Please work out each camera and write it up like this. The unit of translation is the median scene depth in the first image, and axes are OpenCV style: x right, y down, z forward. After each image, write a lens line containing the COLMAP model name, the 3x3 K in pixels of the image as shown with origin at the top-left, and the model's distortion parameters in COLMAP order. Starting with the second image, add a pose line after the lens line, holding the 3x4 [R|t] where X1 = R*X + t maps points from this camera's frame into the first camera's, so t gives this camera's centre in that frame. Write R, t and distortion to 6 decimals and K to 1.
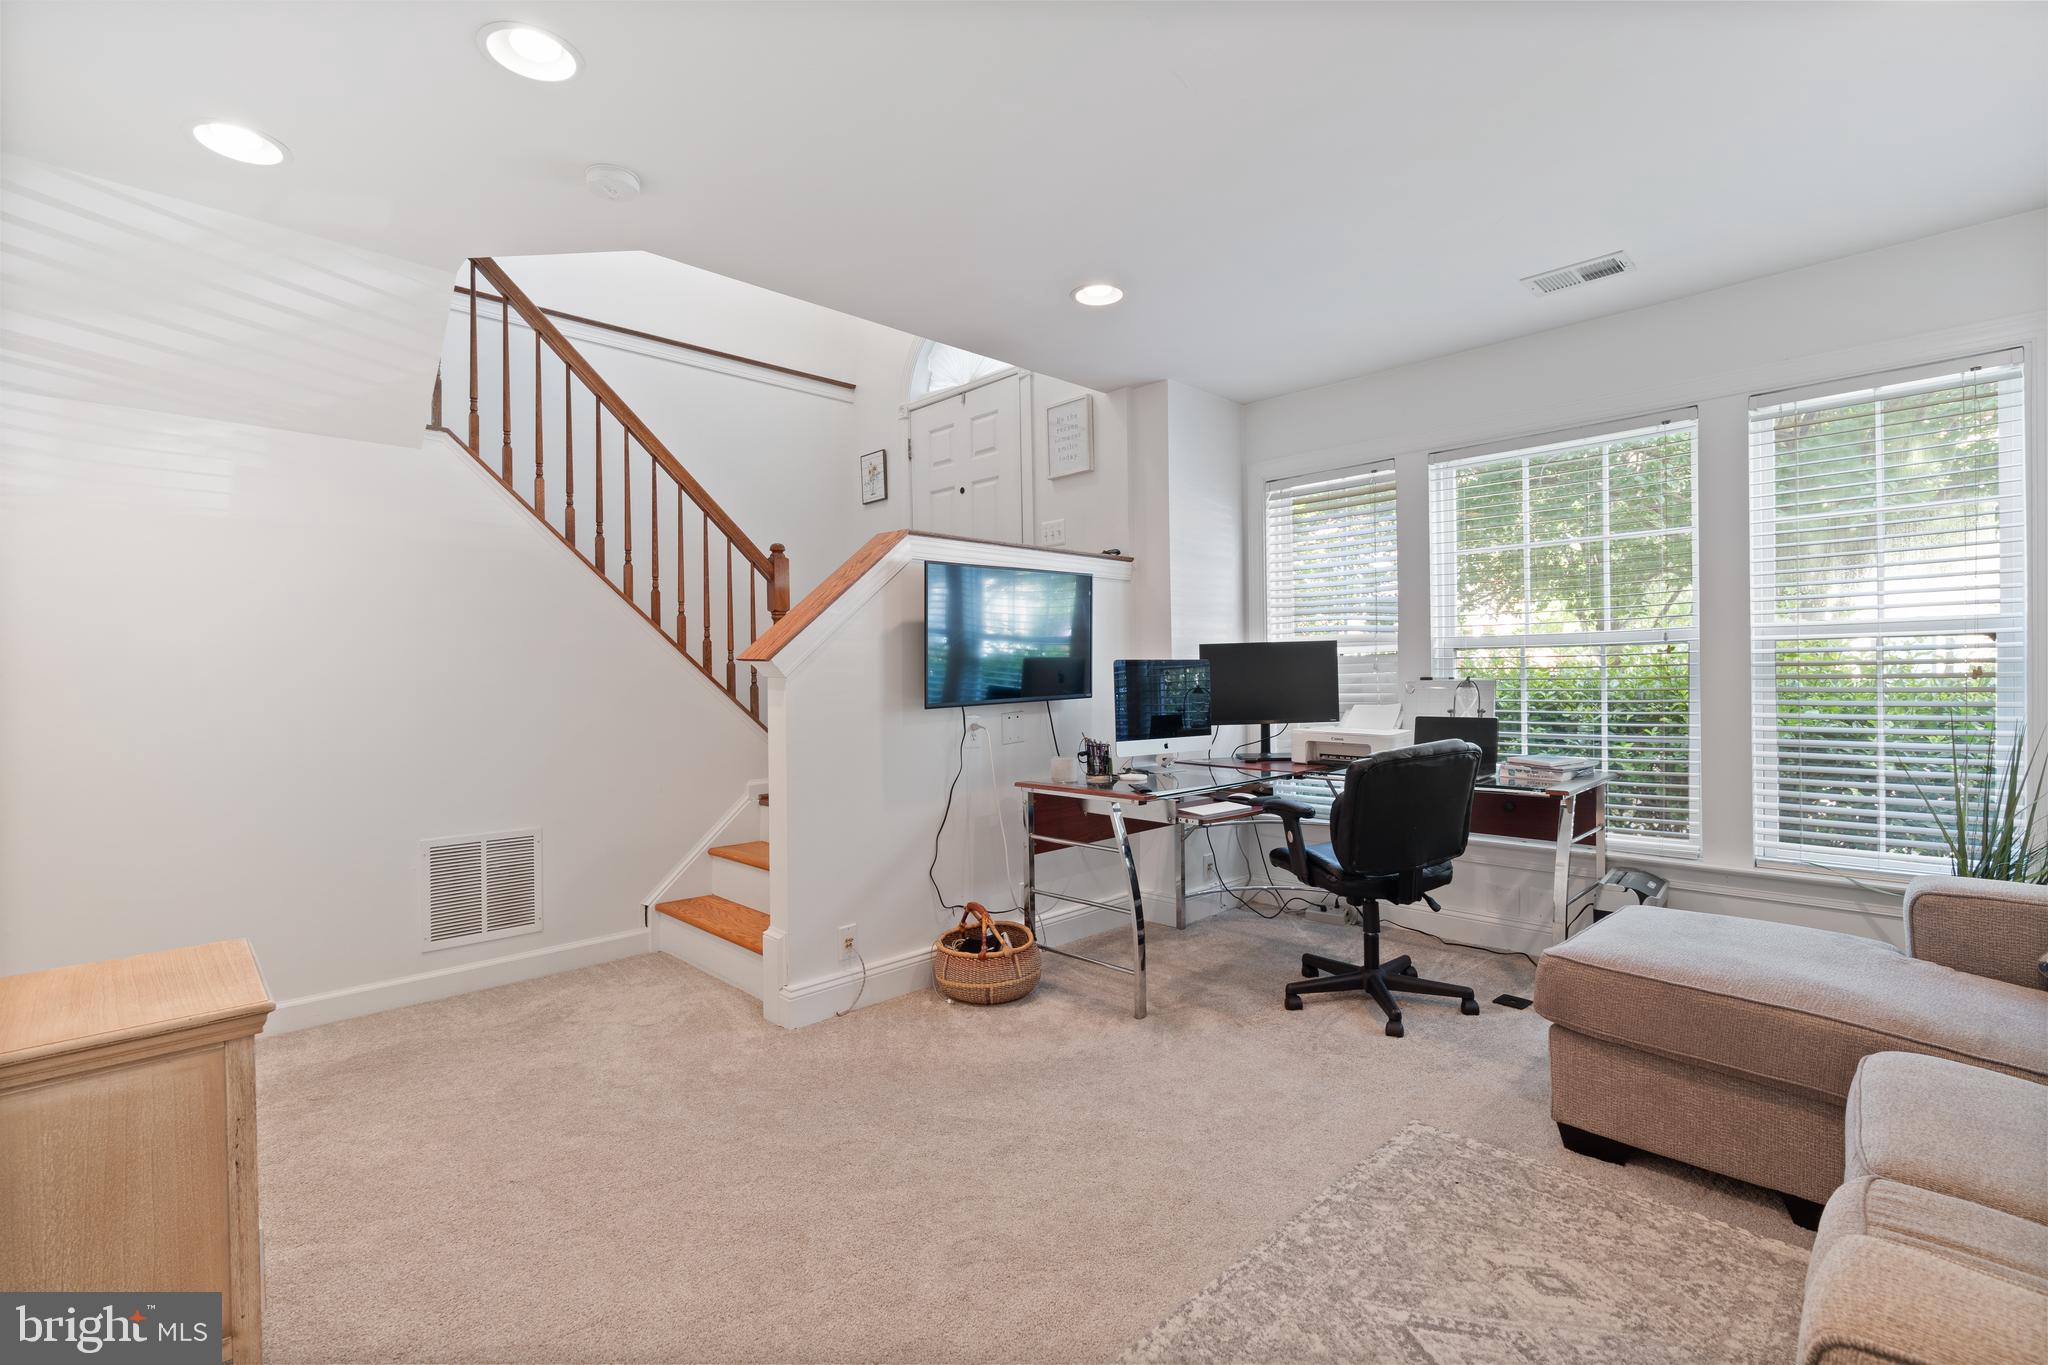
lens RADIAL K [[920.0, 0, 1024.0], [0, 920.0, 682.5], [0, 0, 1]] dist [-0.001634, 0.000389]
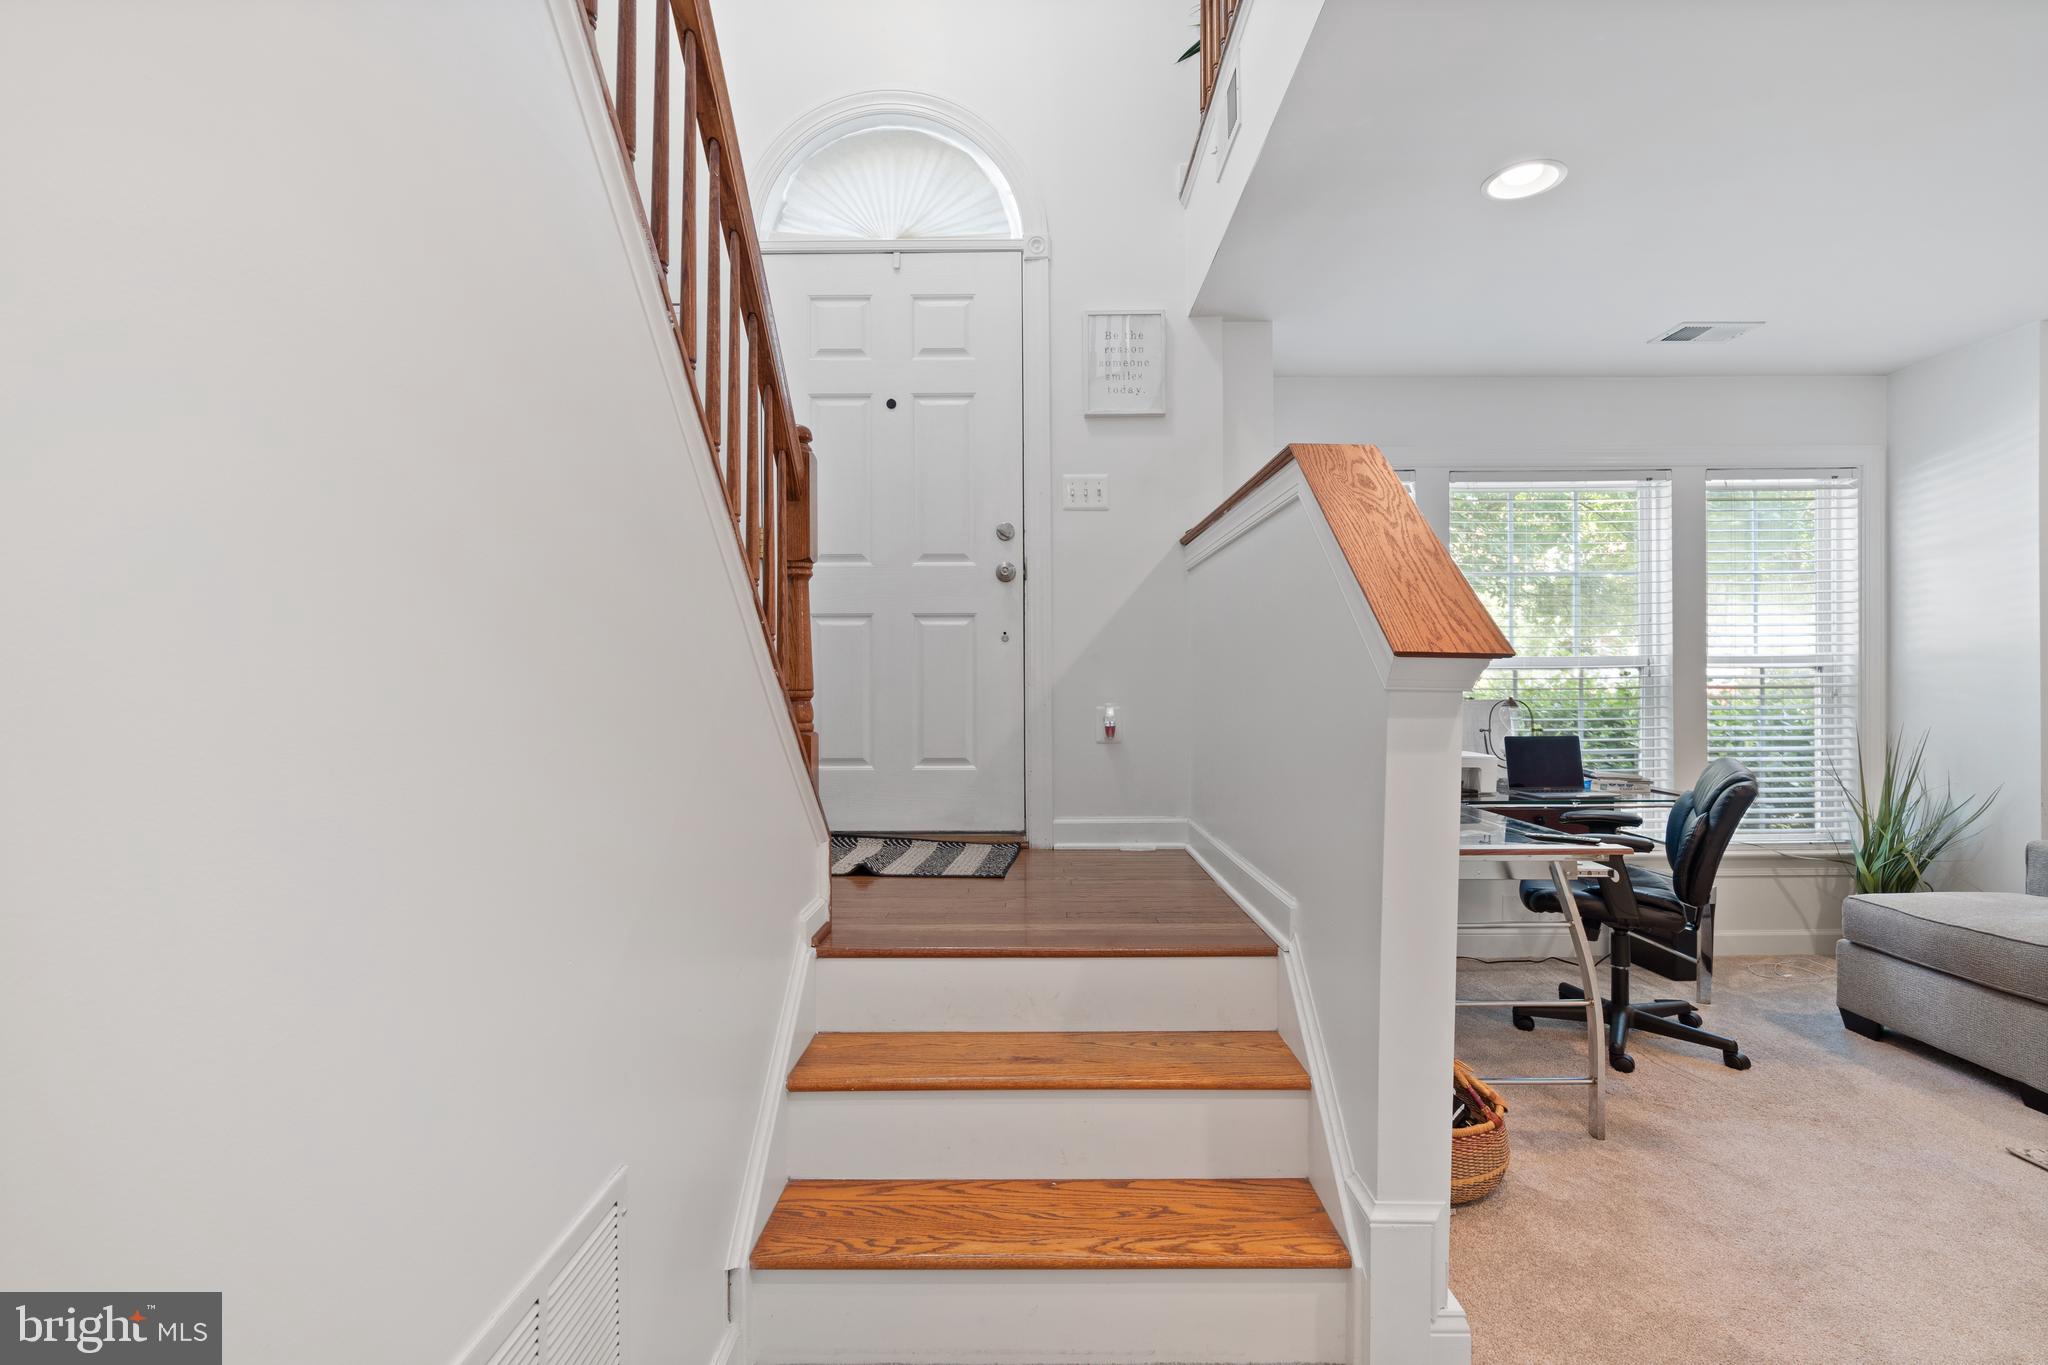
lens RADIAL K [[941.7, 0, 1023.0], [0, 941.7, 695.1], [0, 0, 1]] dist [-0.001098, -0.000167]
pose [[0.703931, 0.003504, 0.710260, -0.747765], [0.002803, 0.999966, -0.007712, -0.000949], [-0.710263, 0.007419, 0.703897, 0.760341]]
